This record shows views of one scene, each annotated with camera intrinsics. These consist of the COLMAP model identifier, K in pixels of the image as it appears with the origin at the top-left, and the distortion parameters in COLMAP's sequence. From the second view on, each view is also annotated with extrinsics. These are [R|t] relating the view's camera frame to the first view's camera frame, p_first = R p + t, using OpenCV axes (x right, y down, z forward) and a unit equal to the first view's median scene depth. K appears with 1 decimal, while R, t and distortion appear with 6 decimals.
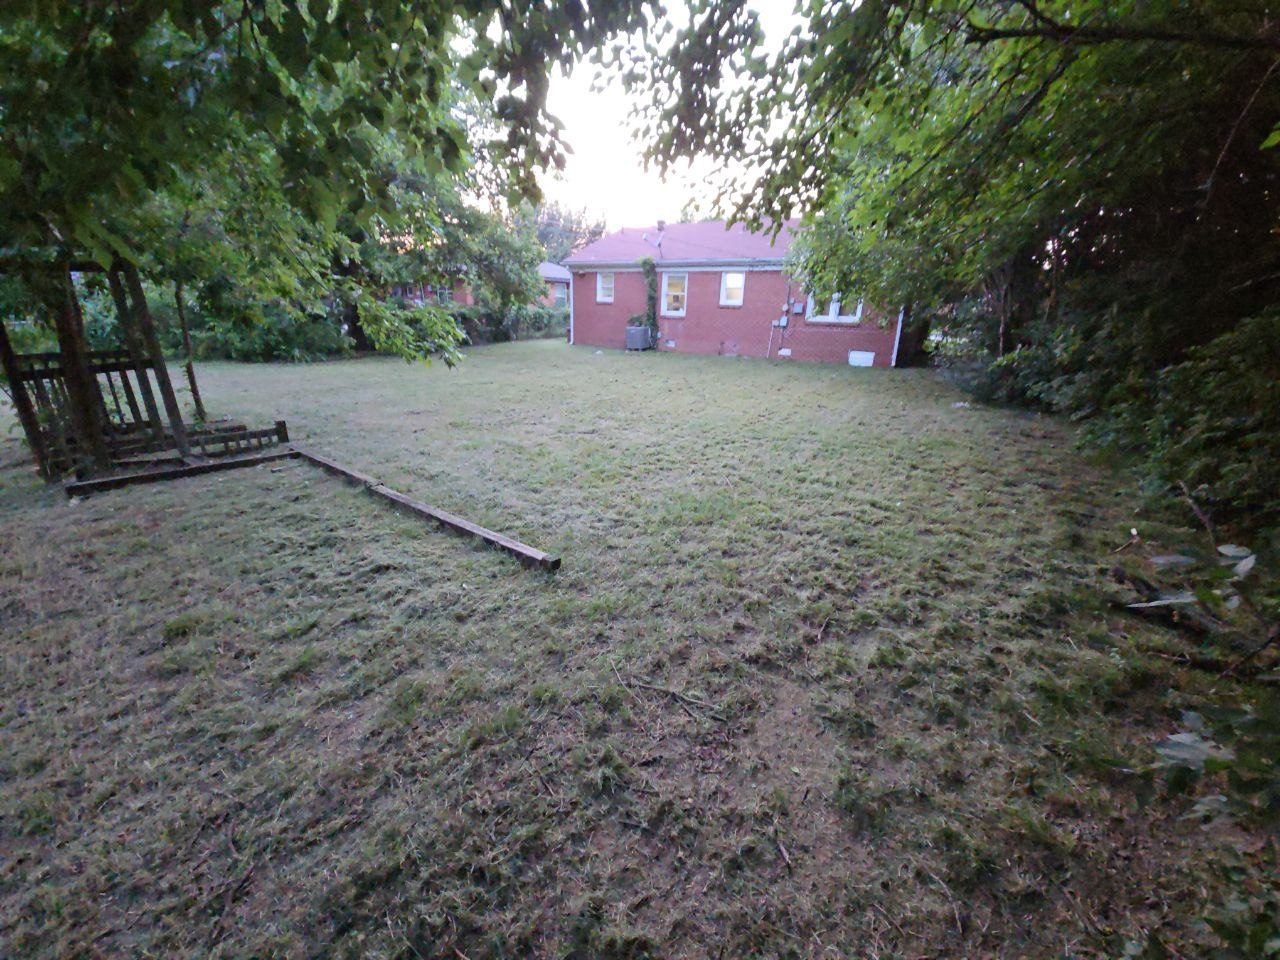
lens RADIAL K [[503.7, 0, 638.9], [0, 503.7, 478.5], [0, 0, 1]] dist [0.002434, 0.000224]
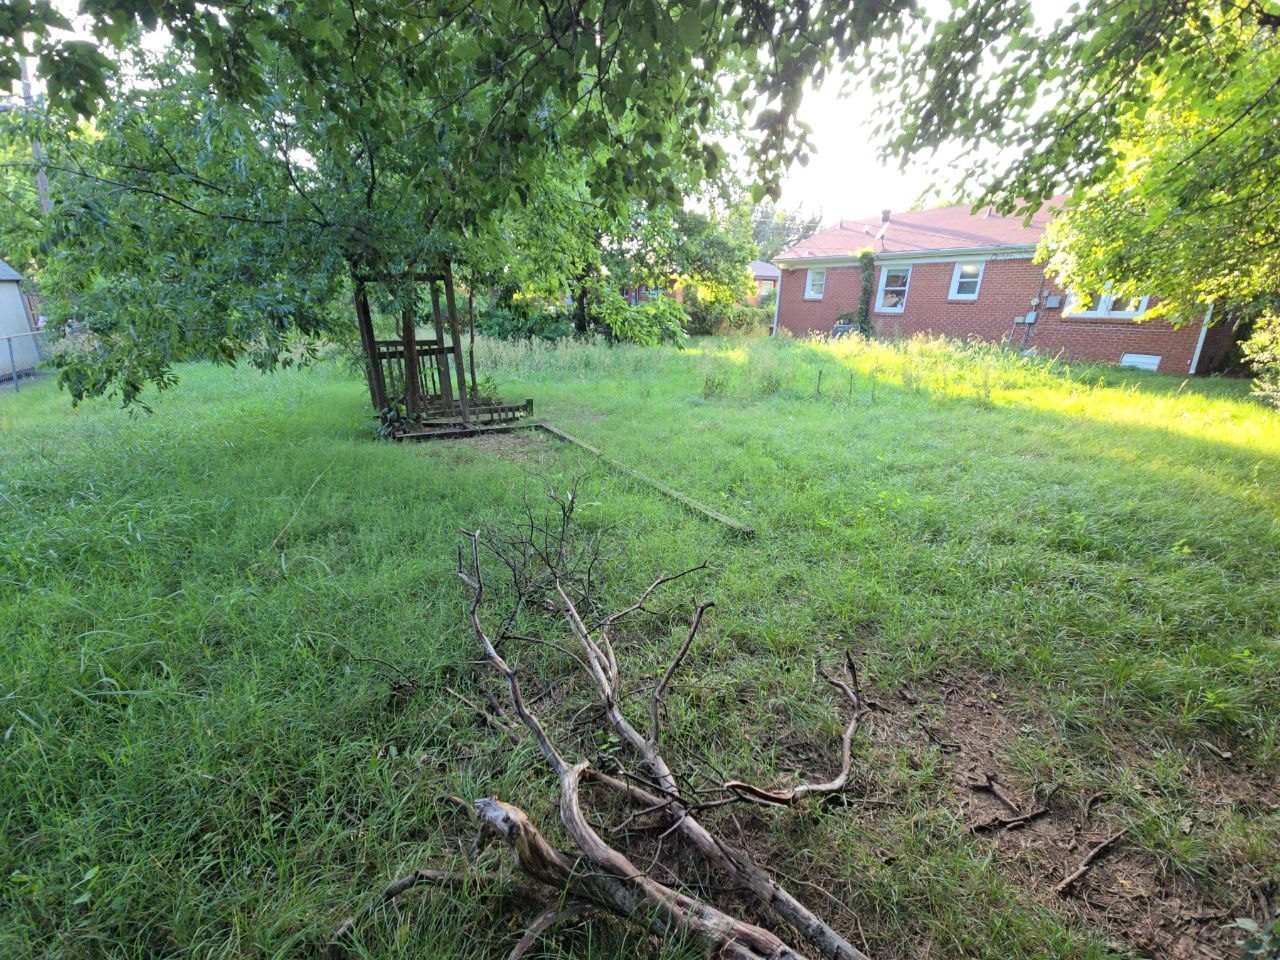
lens RADIAL K [[499.5, 0, 638.4], [0, 499.5, 475.0], [0, 0, 1]] dist [0.017881, -0.012325]
pose [[0.928000, 0.107380, -0.356771, -0.017908], [-0.108202, 0.993971, 0.017718, 0.052175], [0.356522, 0.022161, 0.934024, -0.118484]]
